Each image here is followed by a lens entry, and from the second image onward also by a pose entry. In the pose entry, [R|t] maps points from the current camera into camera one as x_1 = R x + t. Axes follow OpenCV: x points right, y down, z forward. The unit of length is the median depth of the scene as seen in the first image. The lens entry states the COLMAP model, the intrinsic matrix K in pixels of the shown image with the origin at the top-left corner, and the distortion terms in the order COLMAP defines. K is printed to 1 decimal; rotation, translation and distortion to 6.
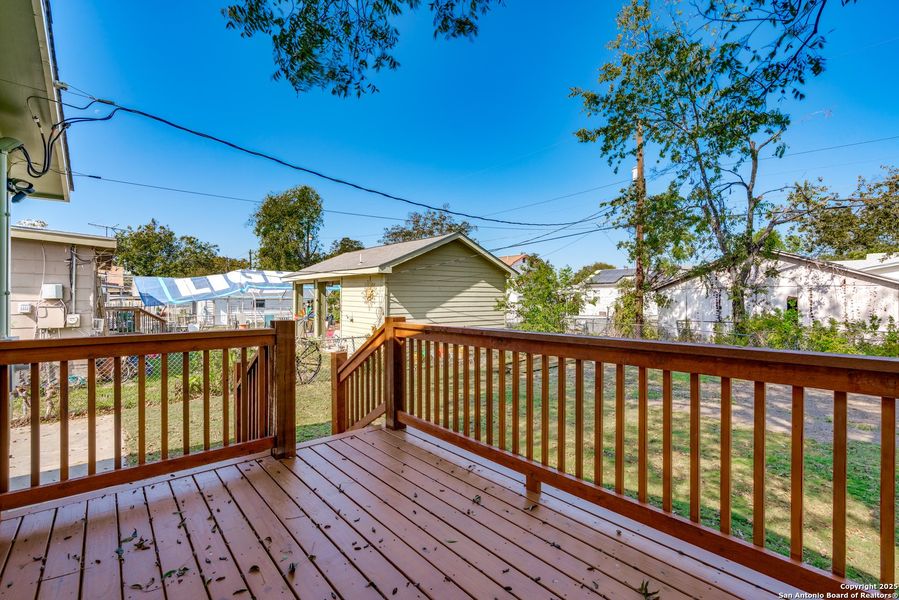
lens RADIAL K [[412.8, 0, 453.7], [0, 412.8, 299.4], [0, 0, 1]] dist [-0.000705, 0.000792]
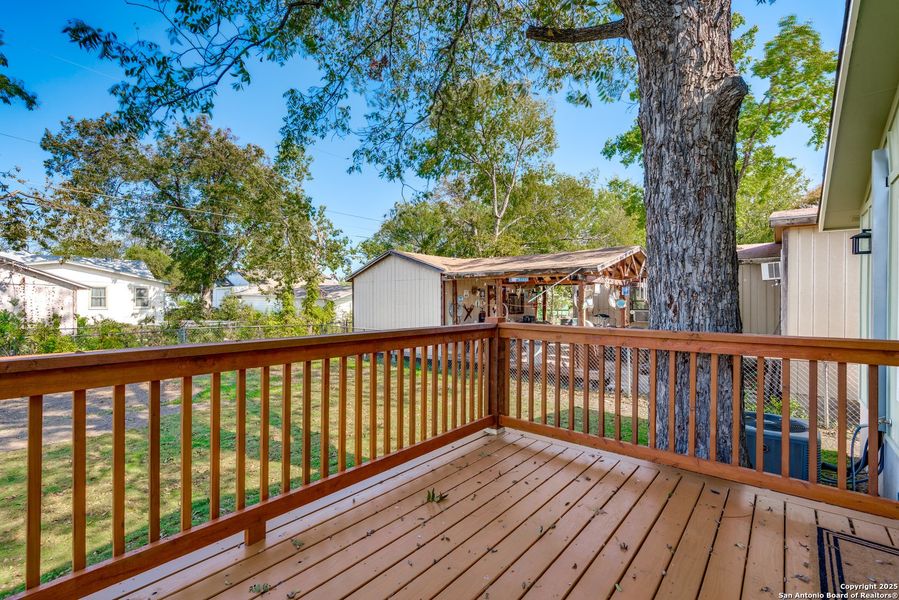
lens RADIAL K [[412.8, 0, 454.2], [0, 412.8, 298.8], [0, 0, 1]] dist [-0.000705, 0.000792]
pose [[-0.173716, -0.000114, 0.984796, -0.638926], [0.000558, 1.000000, 0.000214, 0.000172], [-0.984796, 0.000587, -0.173715, 0.751192]]
